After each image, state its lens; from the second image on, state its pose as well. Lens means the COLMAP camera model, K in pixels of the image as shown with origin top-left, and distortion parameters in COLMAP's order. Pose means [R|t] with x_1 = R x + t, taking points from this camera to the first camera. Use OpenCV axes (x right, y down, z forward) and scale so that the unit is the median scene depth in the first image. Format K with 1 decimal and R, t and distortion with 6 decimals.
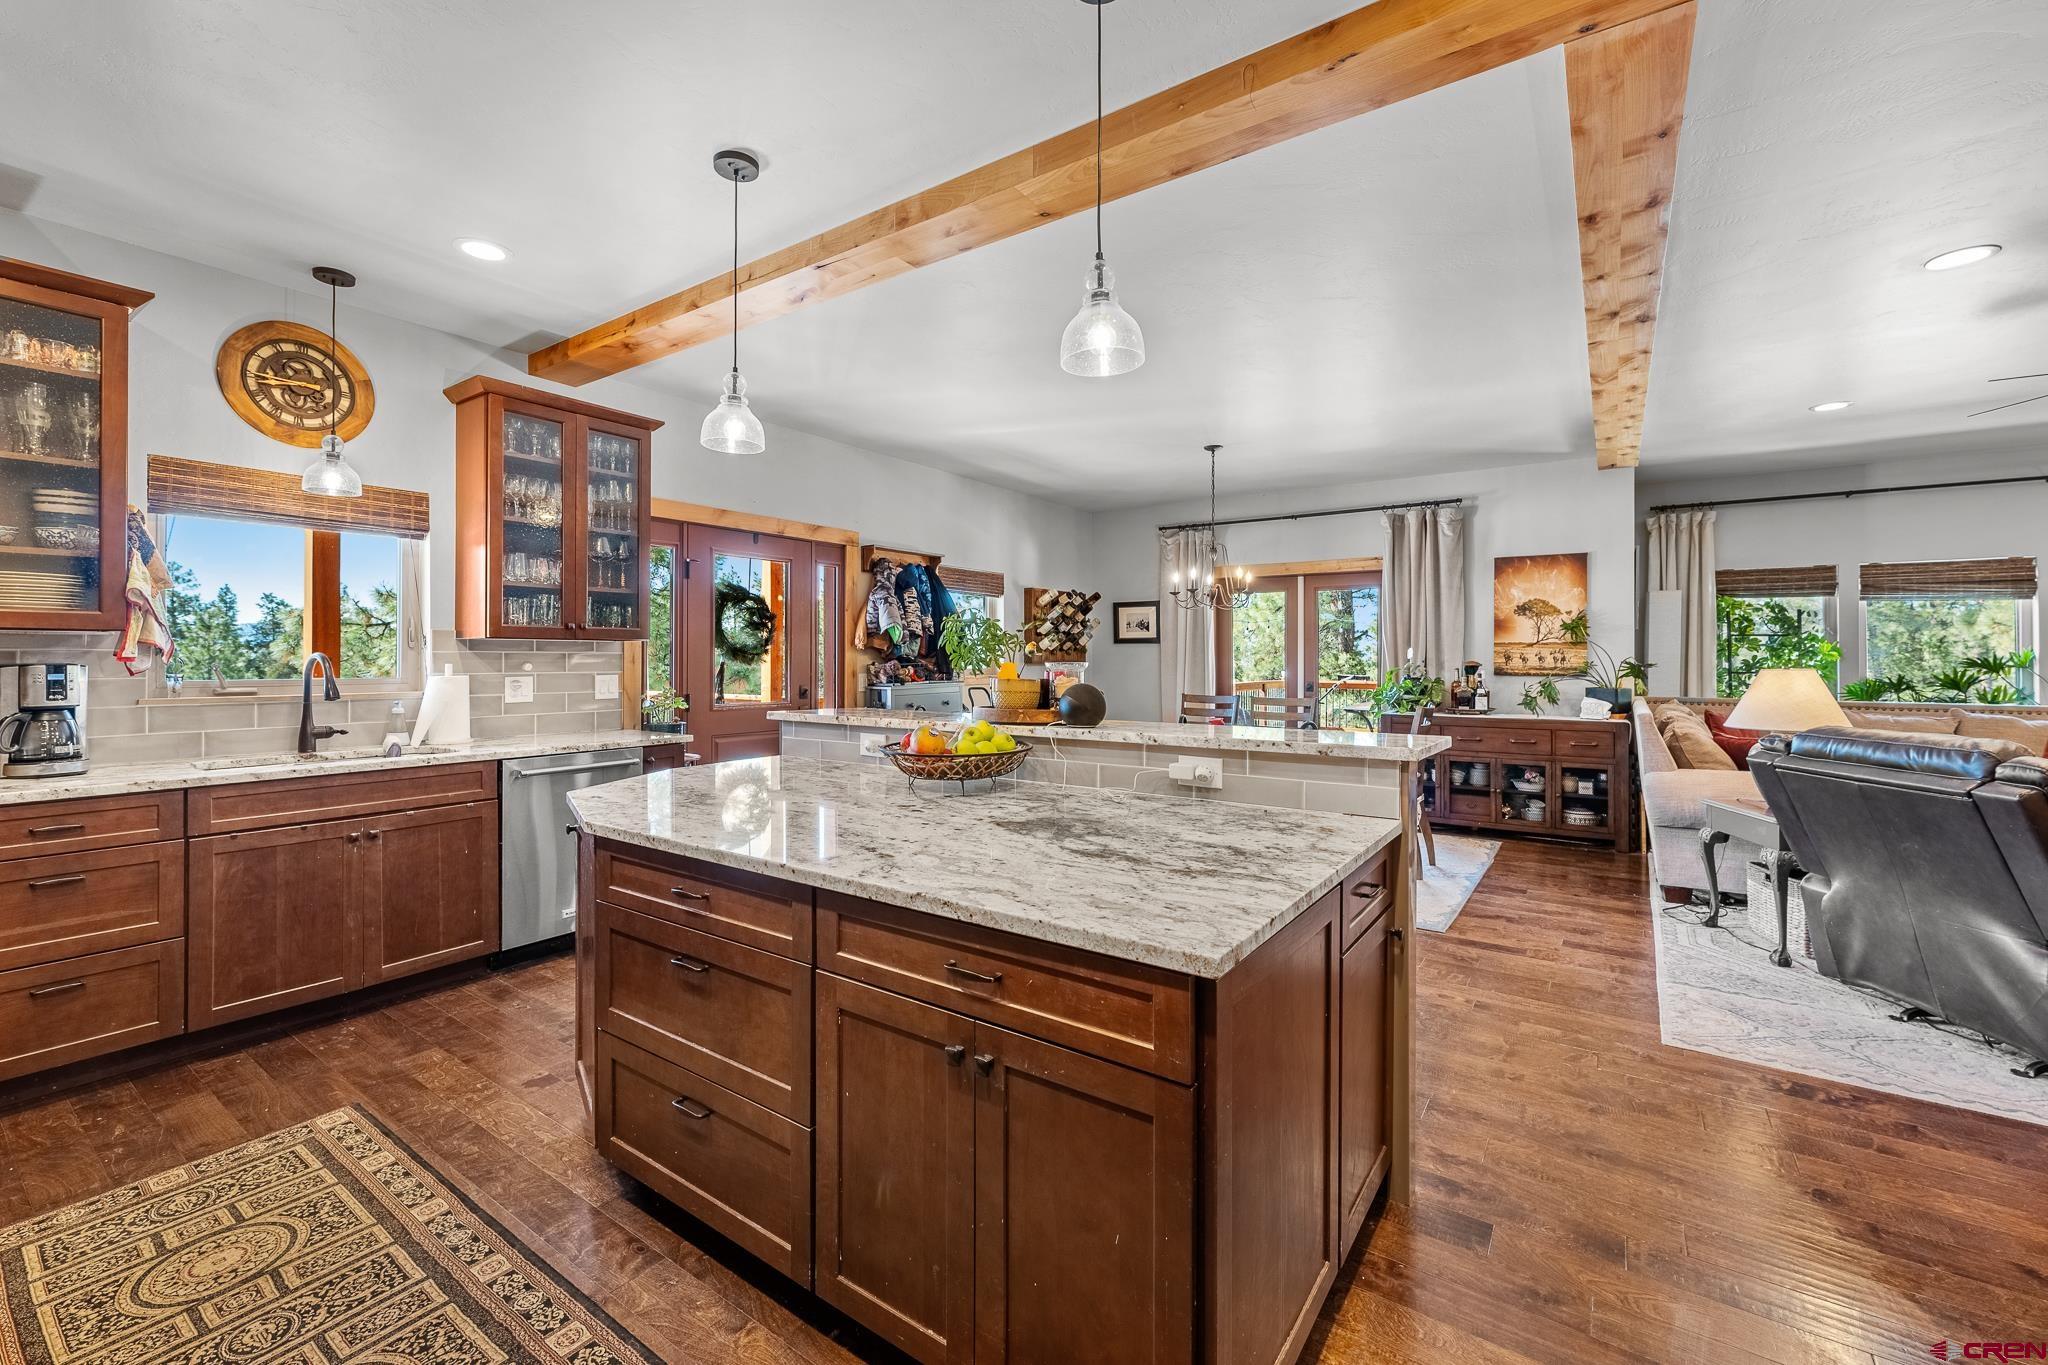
lens RADIAL K [[842.9, 0, 1020.2], [0, 842.9, 652.9], [0, 0, 1]] dist [0.001883, -0.001063]
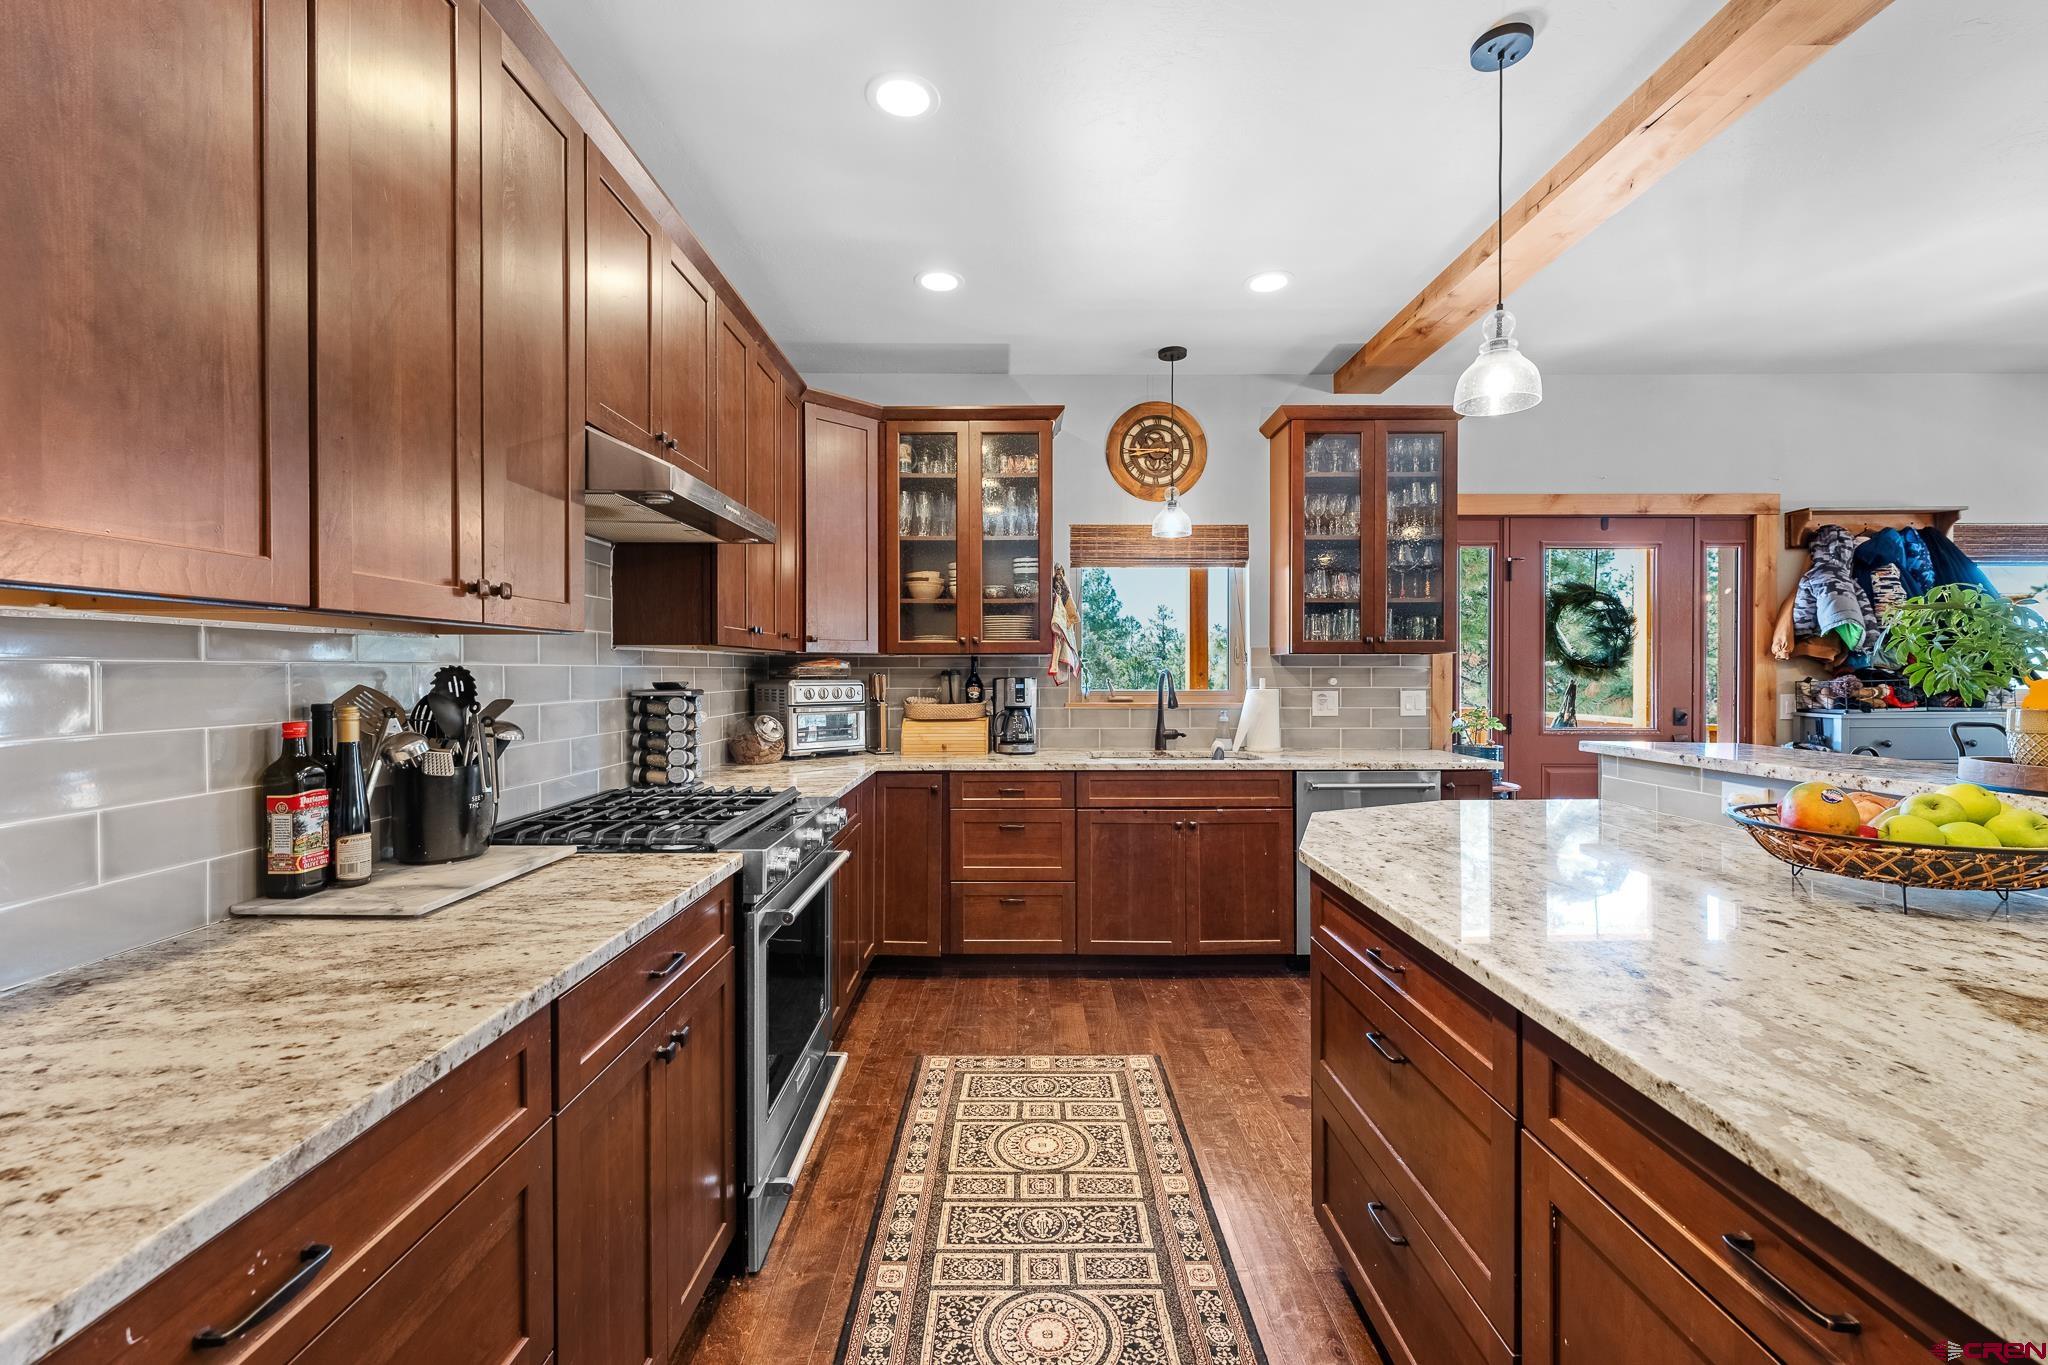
lens RADIAL K [[842.9, 0, 1013.2], [0, 842.9, 677.3], [0, 0, 1]] dist [0.001883, -0.001063]
pose [[0.572436, 0.002678, -0.819945, 0.039805], [0.006668, 0.999946, 0.007921, 0.001399], [0.819922, -0.010001, 0.572387, 0.135809]]
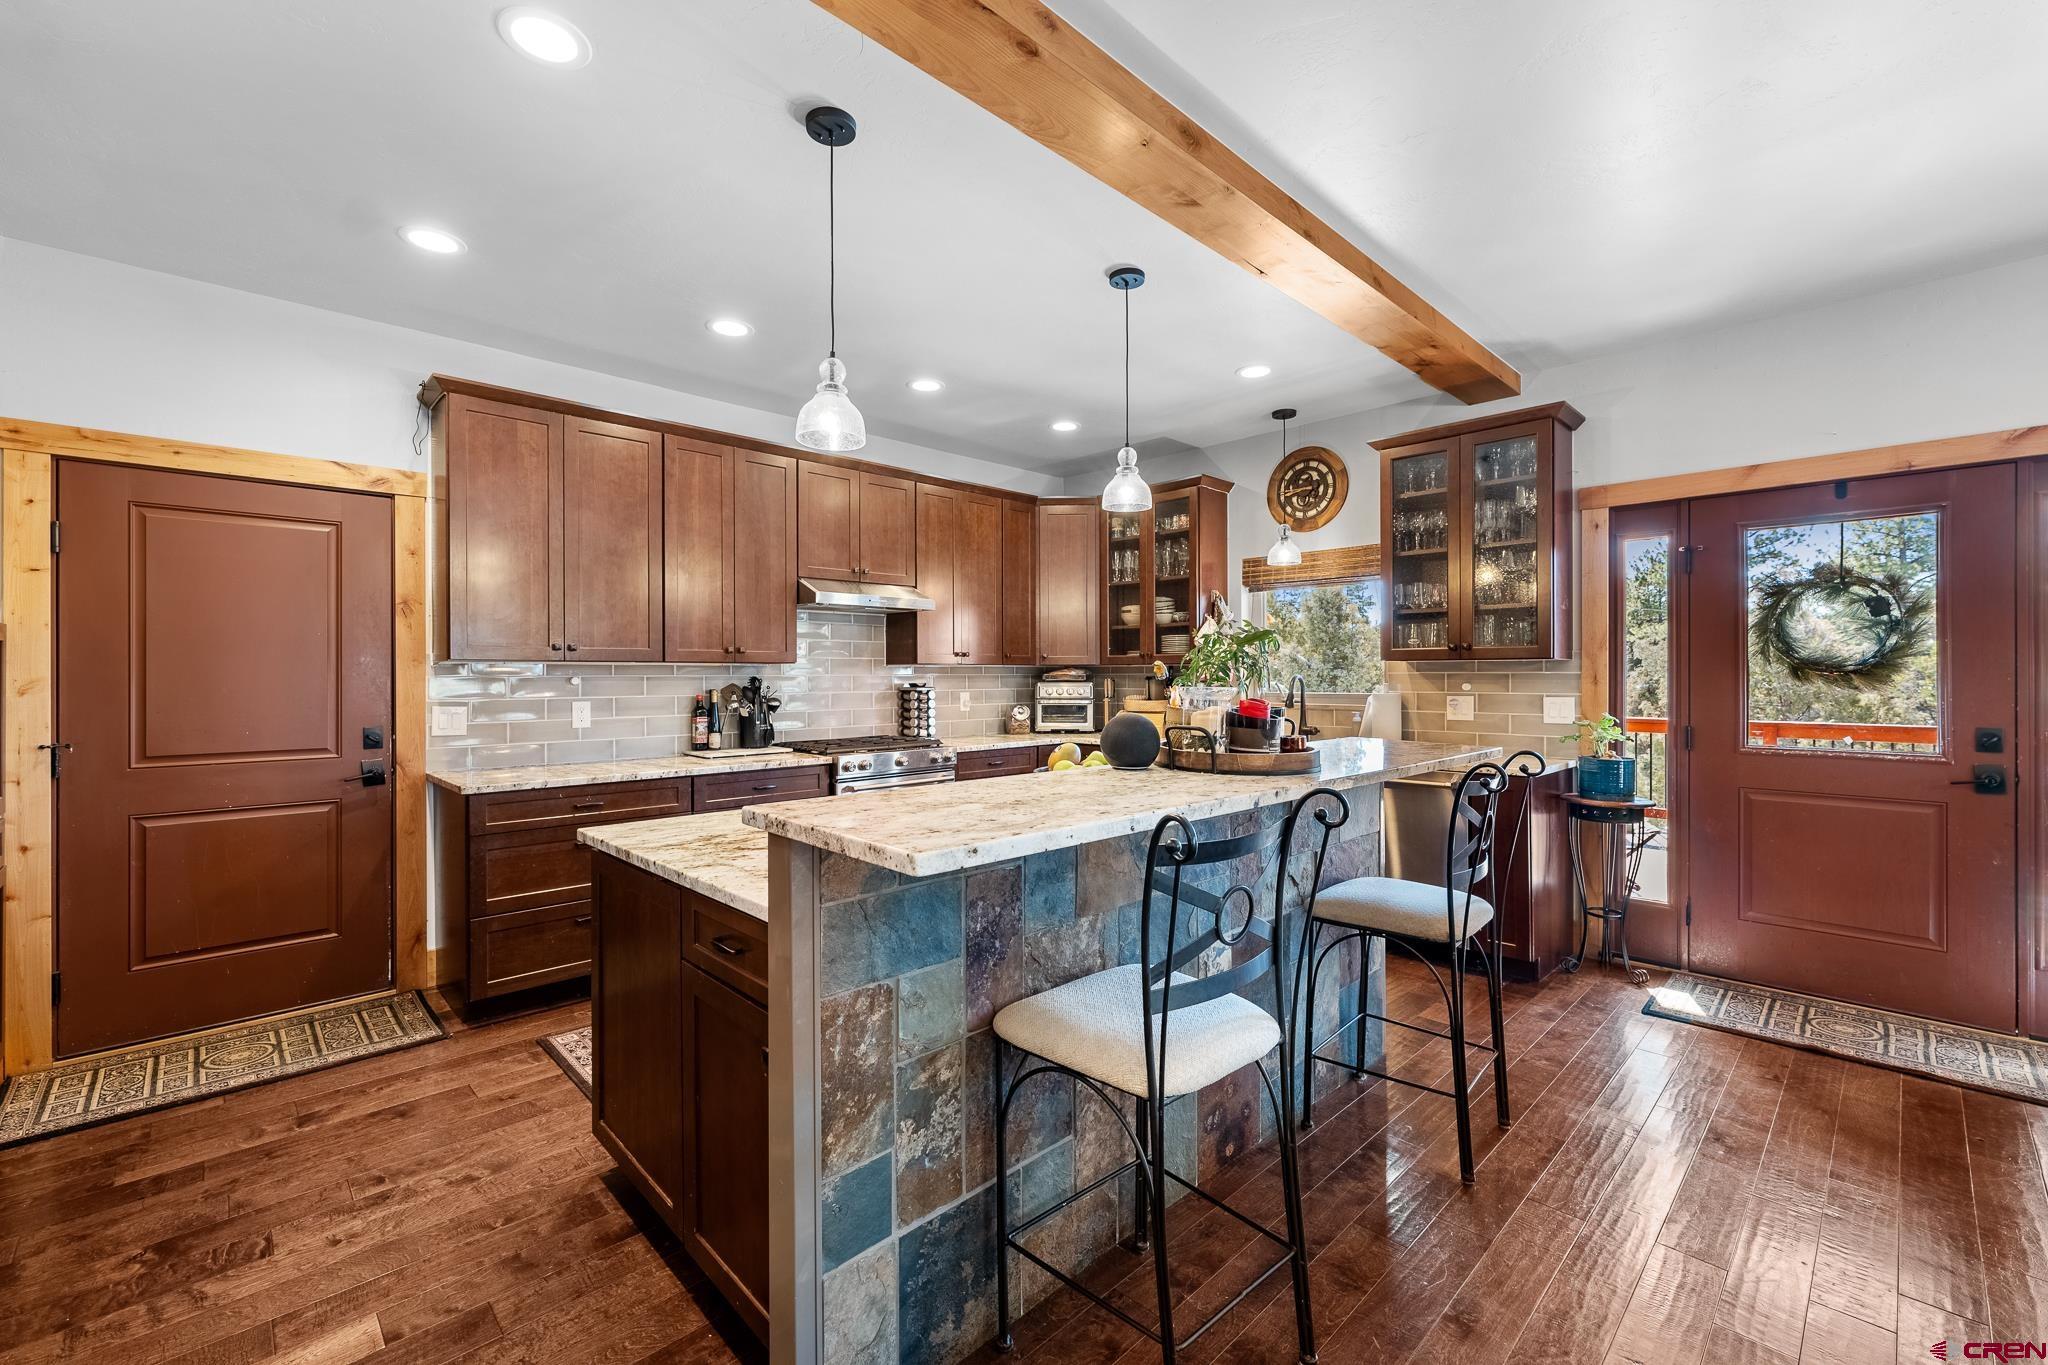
lens RADIAL K [[842.9, 0, 1017.0], [0, 842.9, 674.9], [0, 0, 1]] dist [0.001883, -0.001063]
pose [[-0.191828, -0.000623, -0.981428, 0.737588], [0.007747, 0.999968, -0.002149, 0.000342], [0.981398, -0.008015, -0.191817, 0.879195]]
